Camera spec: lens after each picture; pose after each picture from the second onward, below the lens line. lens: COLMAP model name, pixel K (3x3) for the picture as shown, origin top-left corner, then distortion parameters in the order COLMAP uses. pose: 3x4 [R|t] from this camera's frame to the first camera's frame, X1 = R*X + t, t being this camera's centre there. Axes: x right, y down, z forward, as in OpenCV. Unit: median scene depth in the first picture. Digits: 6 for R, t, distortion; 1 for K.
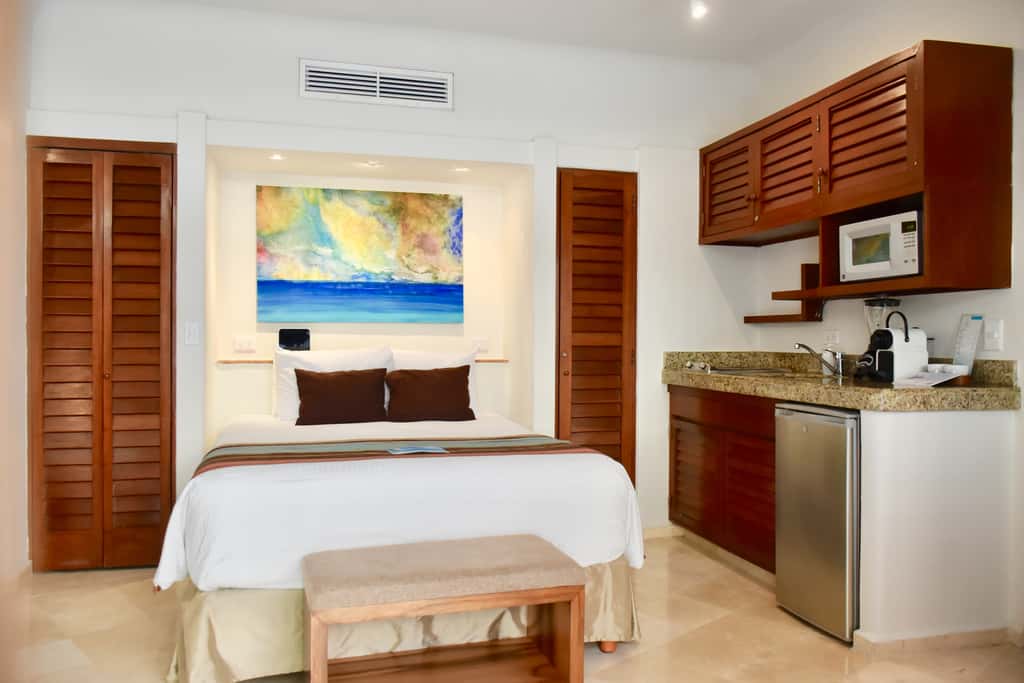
lens RADIAL K [[783.6, 0, 508.1], [0, 783.6, 340.8], [0, 0, 1]] dist [-0.021761, -0.000878]
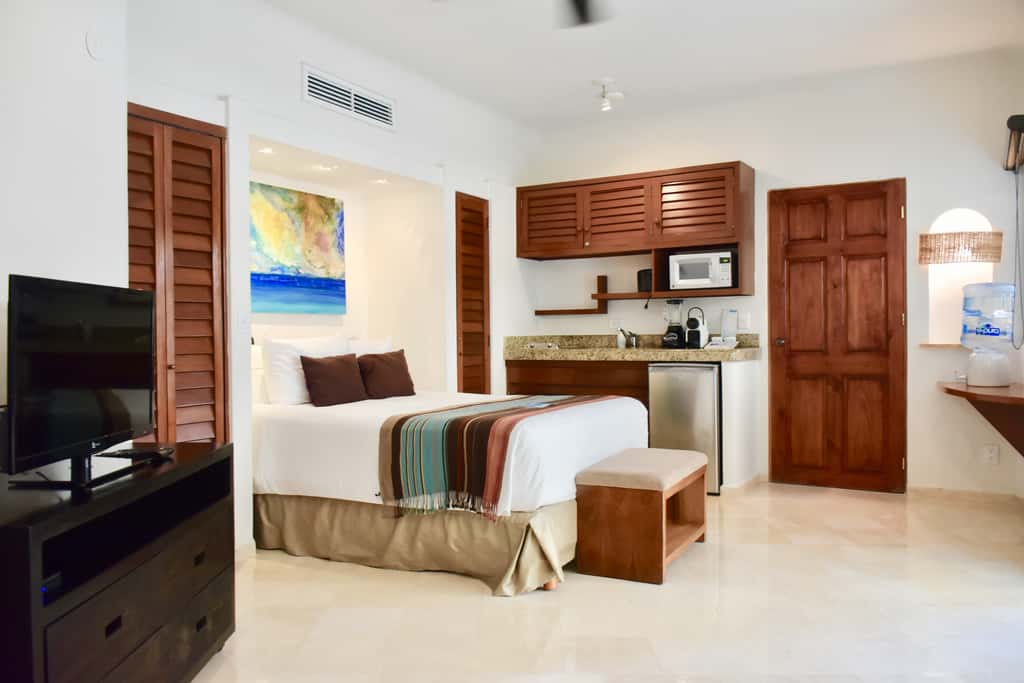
lens RADIAL K [[783.6, 0, 508.1], [0, 783.6, 340.8], [0, 0, 1]] dist [-0.021761, -0.000878]
pose [[0.708226, -0.018168, 0.705752, -0.787373], [0.017667, 0.999812, 0.008009, 0.011781], [-0.705764, 0.006796, 0.708414, 0.049961]]
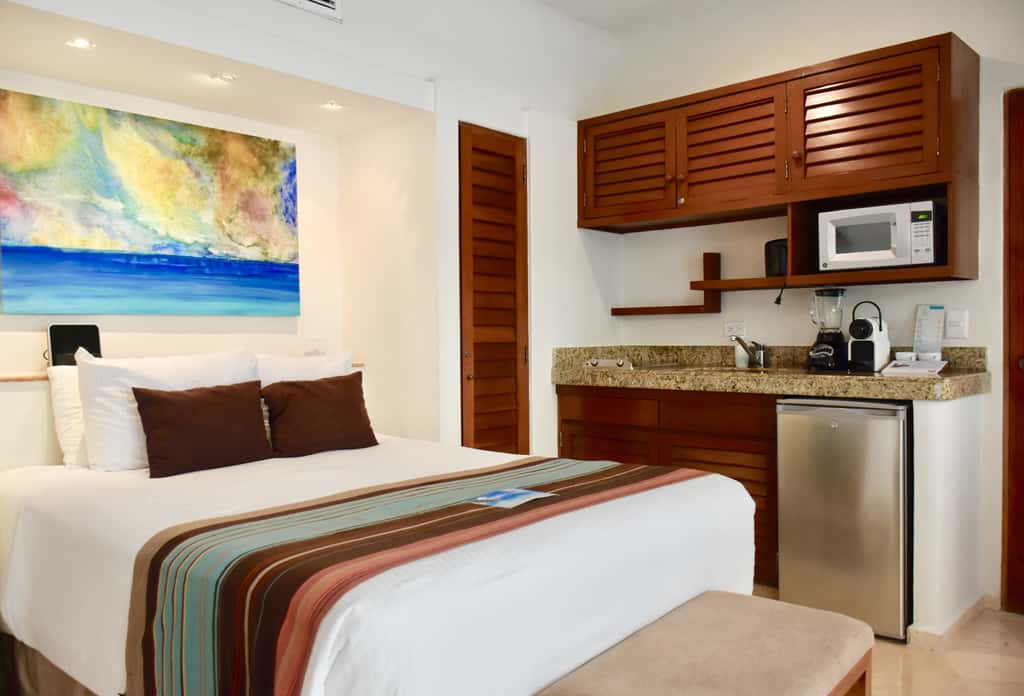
lens RADIAL K [[801.6, 0, 496.7], [0, 801.6, 348.1], [0, 0, 1]] dist [-0.020296, -0.001548]
pose [[0.846024, -0.021998, 0.532691, -0.351125], [0.016787, 0.999752, 0.014625, -0.000151], [-0.532881, -0.003431, 0.846183, 0.294745]]
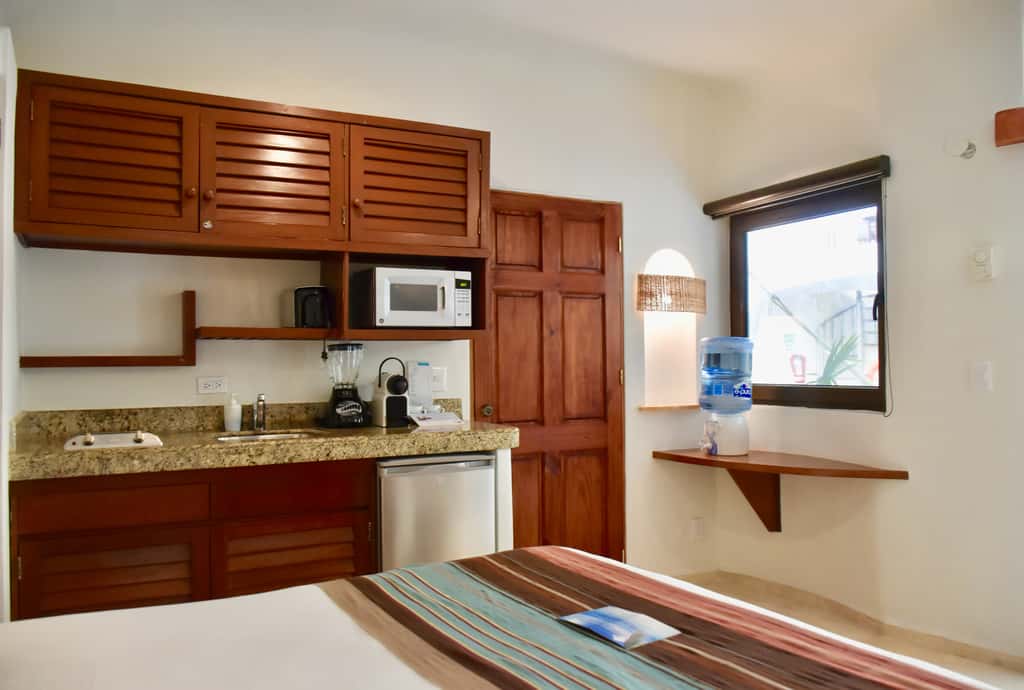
lens RADIAL K [[798.6, 0, 512.0], [0, 798.6, 345.0], [0, 0, 1]] dist [-0.012207, -0.002949]
pose [[-0.230420, 0.018630, 0.972913, -0.438483], [0.013808, 0.999779, -0.015874, -0.027249], [-0.972993, 0.009777, -0.230627, 0.839150]]
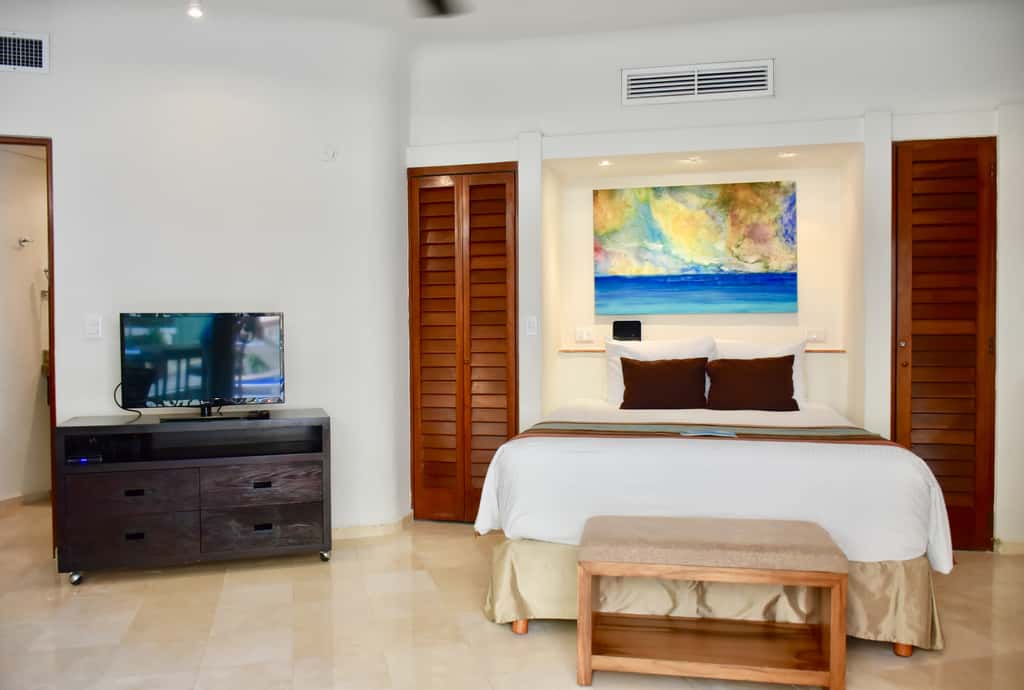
lens RADIAL K [[798.6, 0, 512.0], [0, 798.6, 345.0], [0, 0, 1]] dist [-0.012207, -0.002949]
pose [[0.882748, -0.001419, -0.469845, 0.109790], [0.007344, 0.999915, 0.010779, 0.005400], [0.469789, -0.012965, 0.882683, -0.045499]]
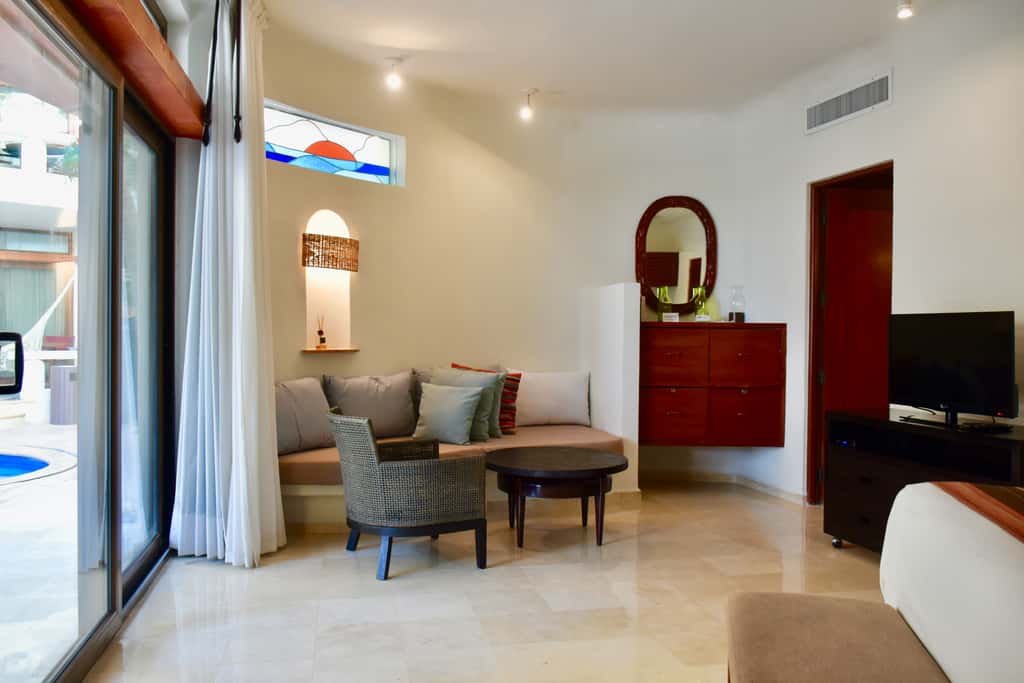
lens RADIAL K [[804.0, 0, 513.1], [0, 804.0, 337.4], [0, 0, 1]] dist [-0.012988, -0.003532]
pose [[-0.511293, 0.001819, -0.859405, 0.358426], [-0.017045, 0.999780, 0.012256, 0.000092], [0.859238, 0.020915, -0.511149, 0.625586]]
